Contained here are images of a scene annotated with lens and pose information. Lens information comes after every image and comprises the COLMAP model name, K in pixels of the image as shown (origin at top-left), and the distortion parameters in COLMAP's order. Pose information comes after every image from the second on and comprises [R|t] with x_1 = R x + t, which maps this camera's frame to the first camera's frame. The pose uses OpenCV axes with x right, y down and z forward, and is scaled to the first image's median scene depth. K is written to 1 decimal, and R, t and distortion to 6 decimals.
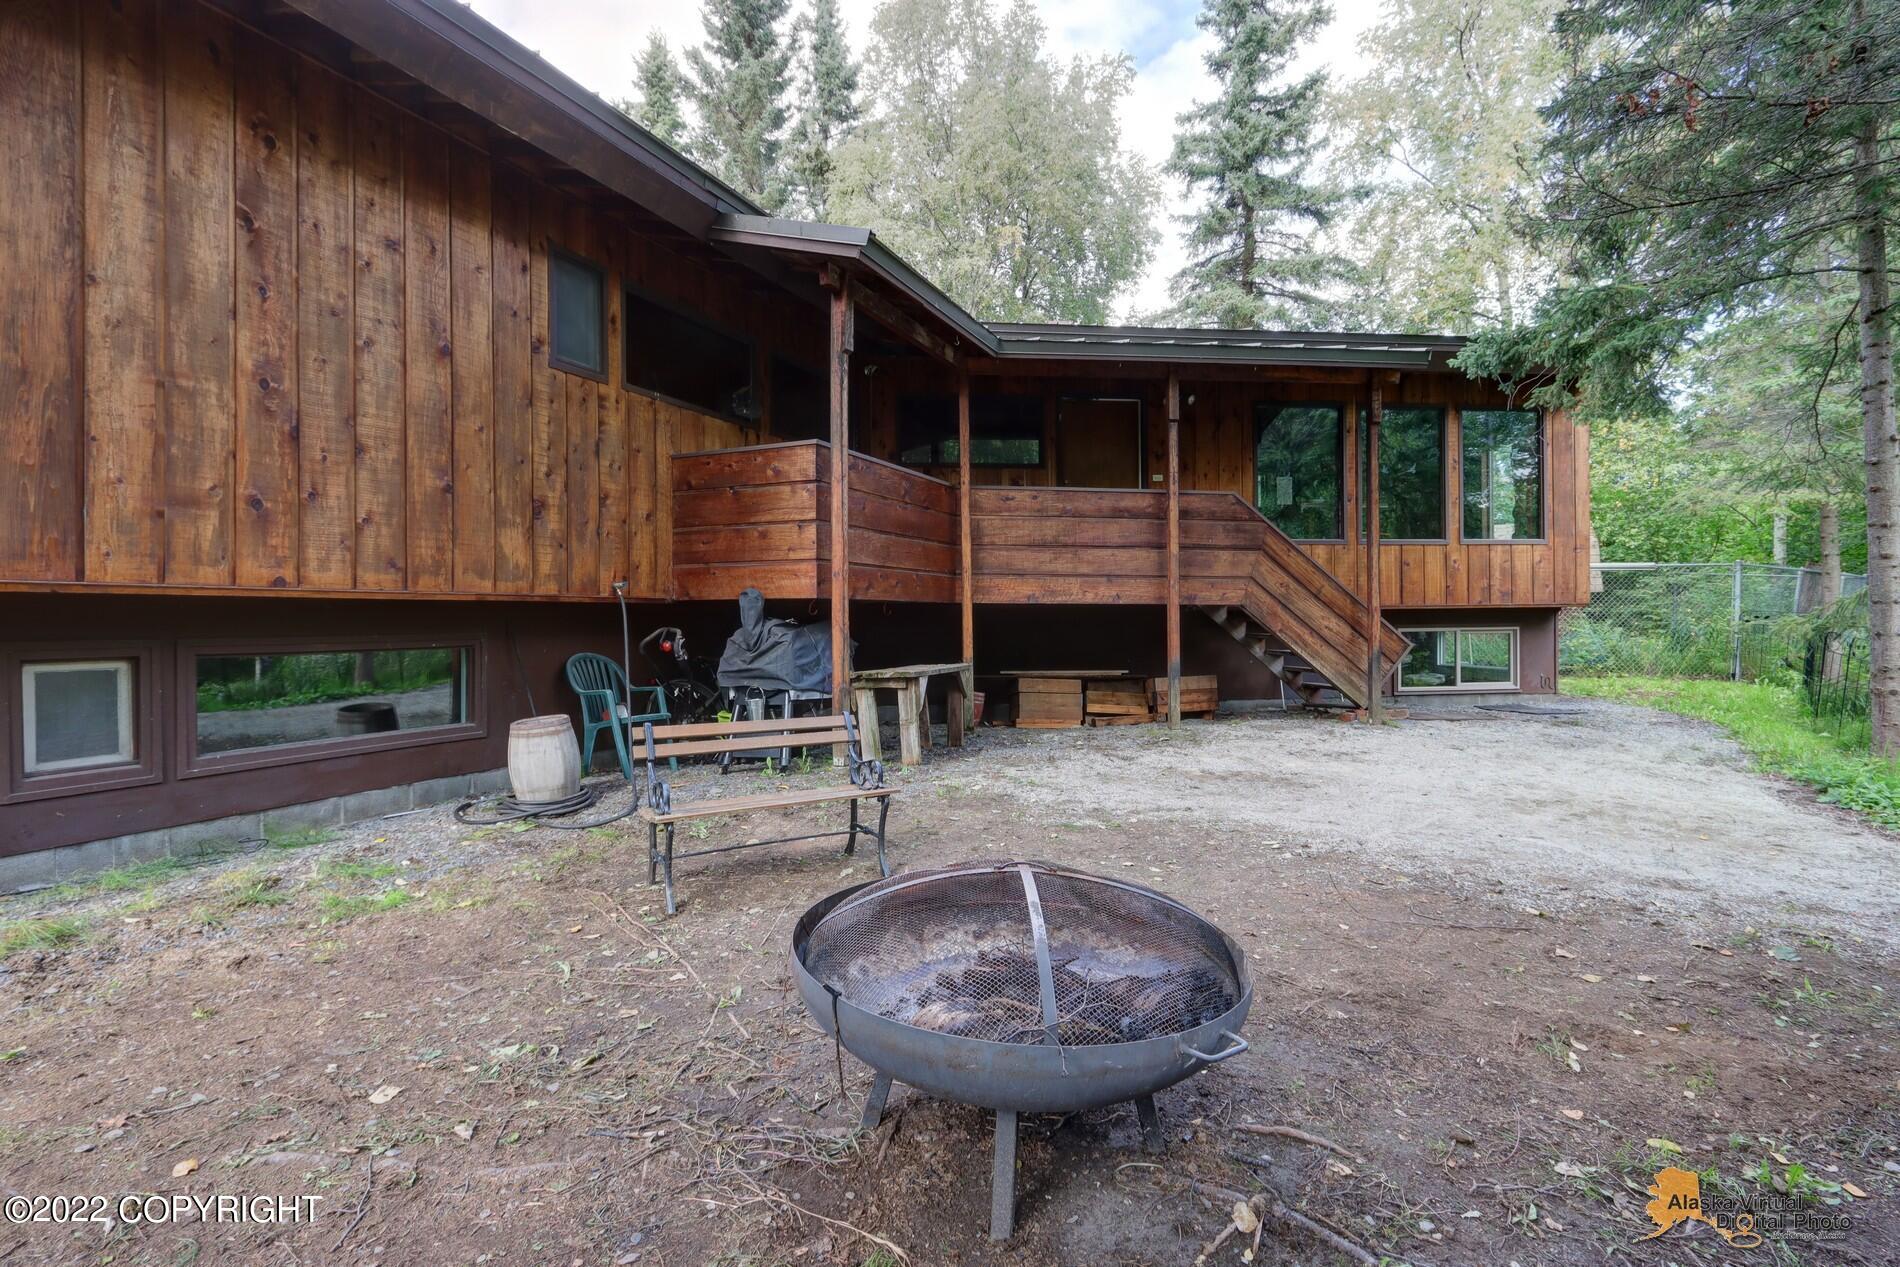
lens RADIAL K [[887.5, 0, 936.7], [0, 887.5, 629.2], [0, 0, 1]] dist [-0.012655, 0.000750]
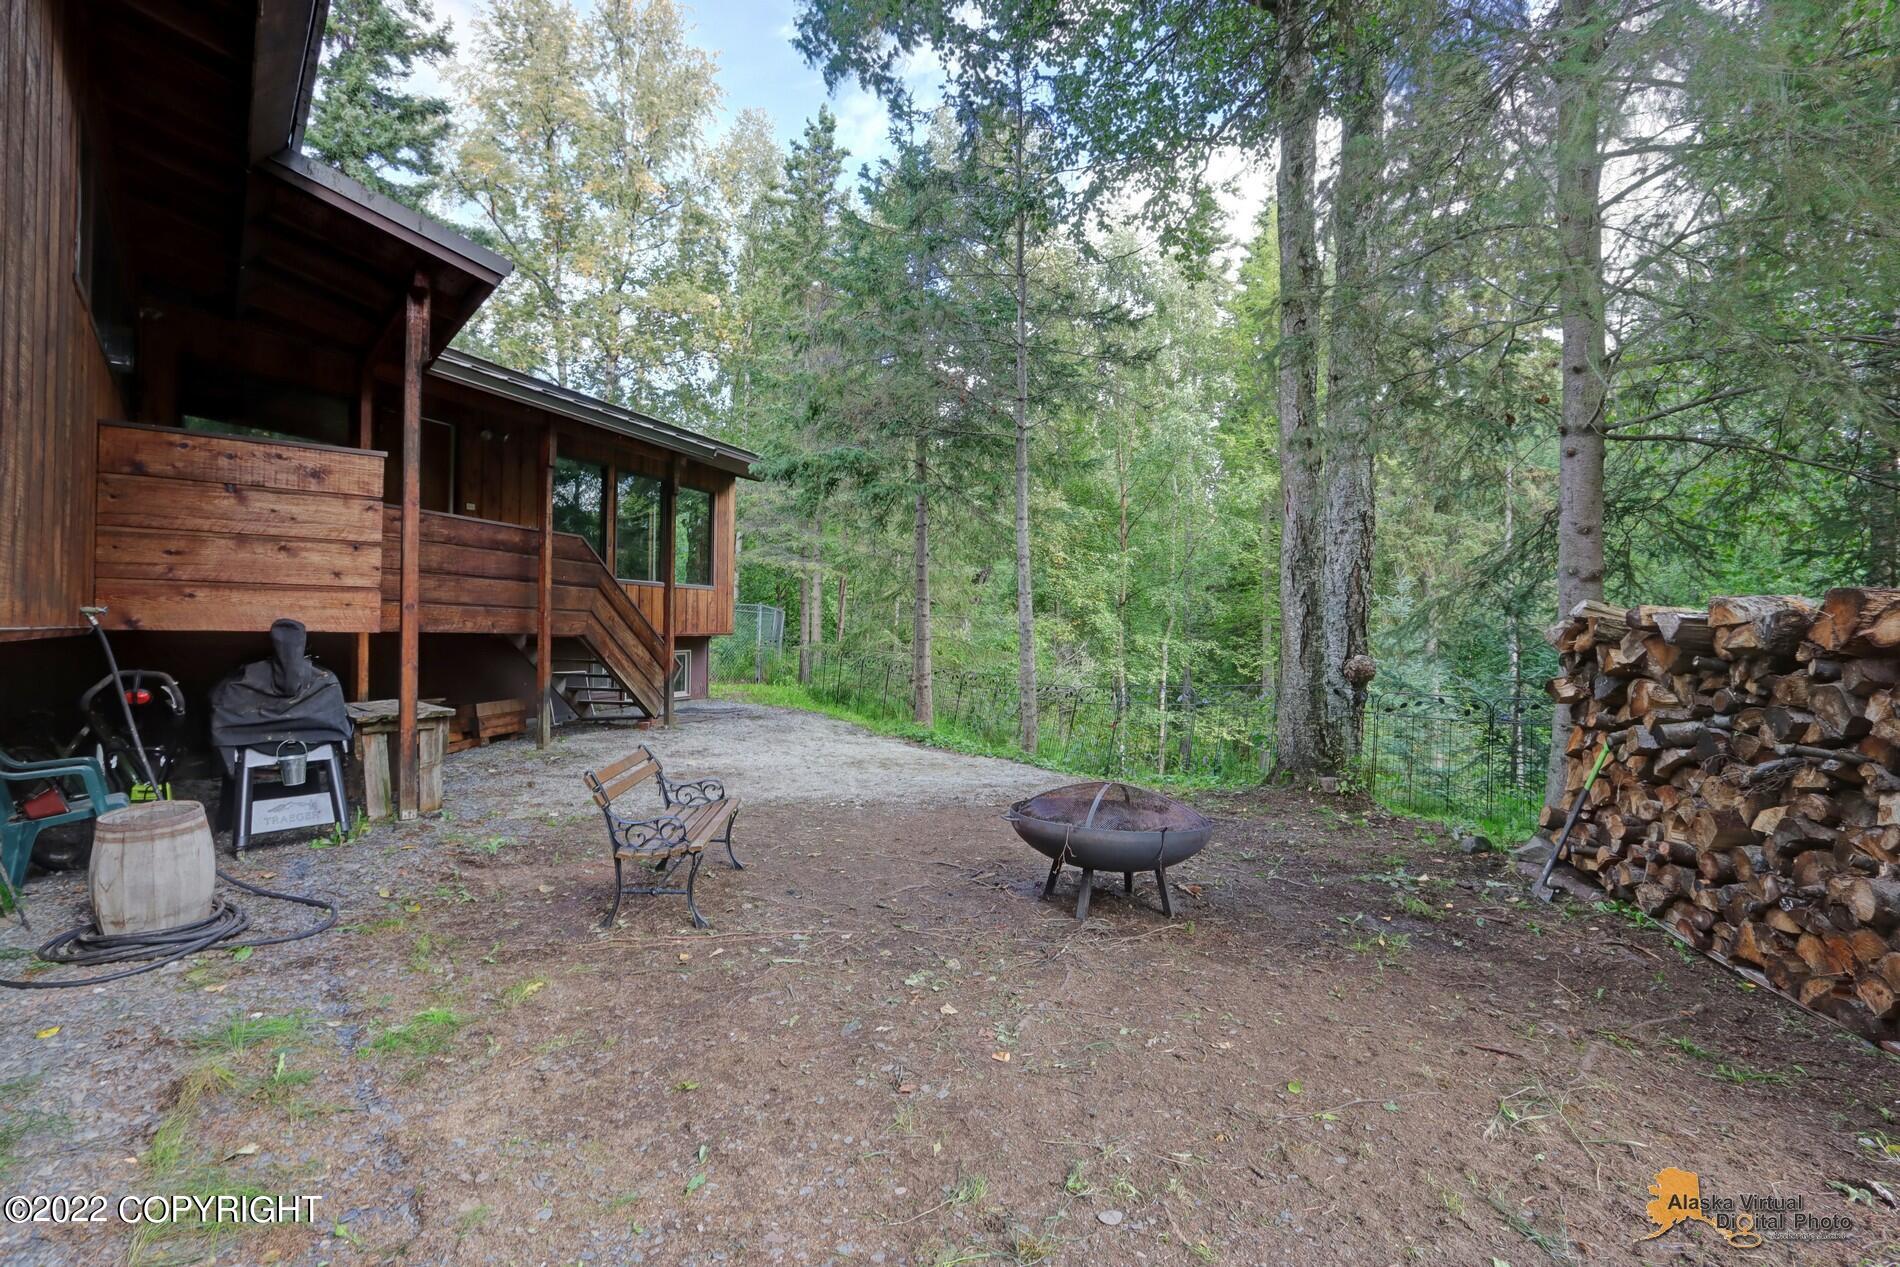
lens RADIAL K [[887.5, 0, 936.7], [0, 887.5, 629.2], [0, 0, 1]] dist [-0.012655, 0.000750]
pose [[0.451061, 0.011713, 0.892416, -0.462279], [0.000642, 0.999909, -0.013448, -0.018570], [-0.892493, 0.006639, 0.451013, 0.083383]]
